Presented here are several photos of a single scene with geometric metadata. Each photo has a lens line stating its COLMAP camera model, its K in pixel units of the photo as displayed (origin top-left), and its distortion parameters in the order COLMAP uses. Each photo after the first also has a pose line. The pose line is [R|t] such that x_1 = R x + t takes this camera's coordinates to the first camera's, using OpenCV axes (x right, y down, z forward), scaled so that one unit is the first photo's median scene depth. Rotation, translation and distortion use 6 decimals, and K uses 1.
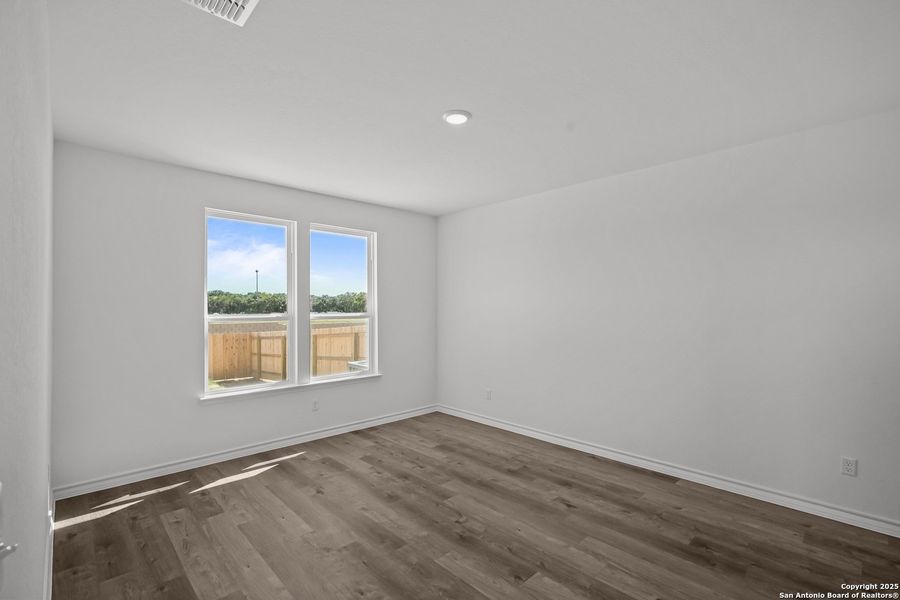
lens RADIAL K [[402.6, 0, 446.9], [0, 402.6, 301.7], [0, 0, 1]] dist [-0.009089, 0.002227]
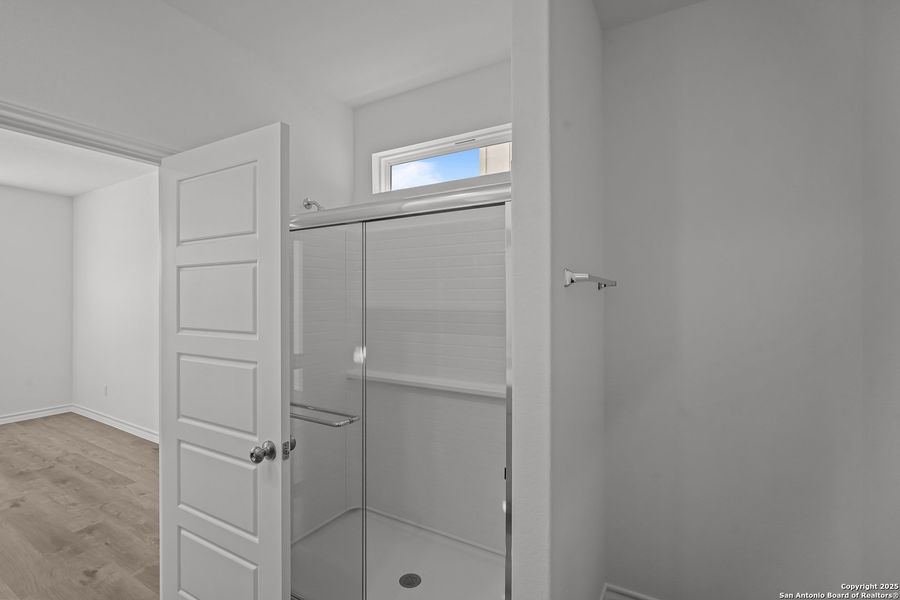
lens RADIAL K [[402.6, 0, 450.0], [0, 402.6, 297.3], [0, 0, 1]] dist [-0.009089, 0.002227]
pose [[0.960973, 0.007297, 0.276547, 0.889568], [-0.010385, 0.999899, 0.009702, -0.004695], [-0.276448, -0.012195, 0.960951, -0.163697]]
